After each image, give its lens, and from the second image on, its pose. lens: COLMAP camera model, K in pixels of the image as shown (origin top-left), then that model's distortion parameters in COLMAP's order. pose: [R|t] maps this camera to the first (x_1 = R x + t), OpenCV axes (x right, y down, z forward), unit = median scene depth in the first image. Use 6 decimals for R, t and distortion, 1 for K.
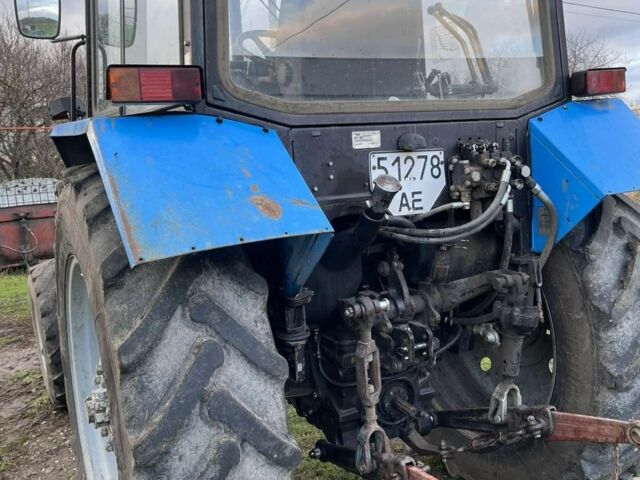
lens RADIAL K [[660.2, 0, 319.9], [0, 660.2, 273.6], [0, 0, 1]] dist [0.019410, -0.014001]
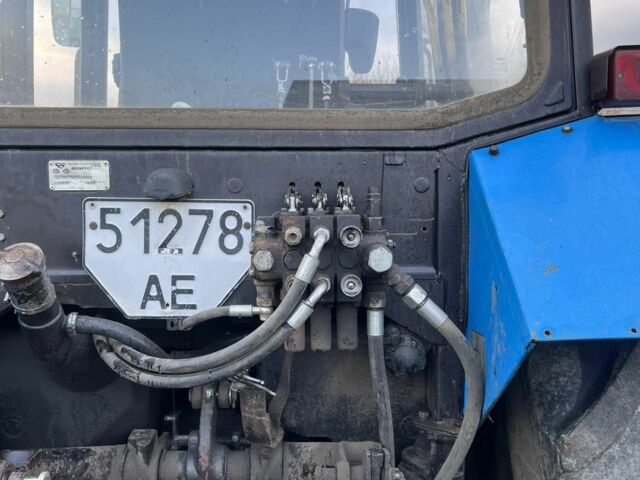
lens RADIAL K [[660.2, 0, 319.9], [0, 660.2, 273.6], [0, 0, 1]] dist [0.019410, -0.014001]
pose [[0.889840, 0.111028, -0.442559, 0.485865], [-0.131695, 0.991159, -0.016136, -0.132023], [0.436855, 0.072641, 0.896594, 0.566744]]
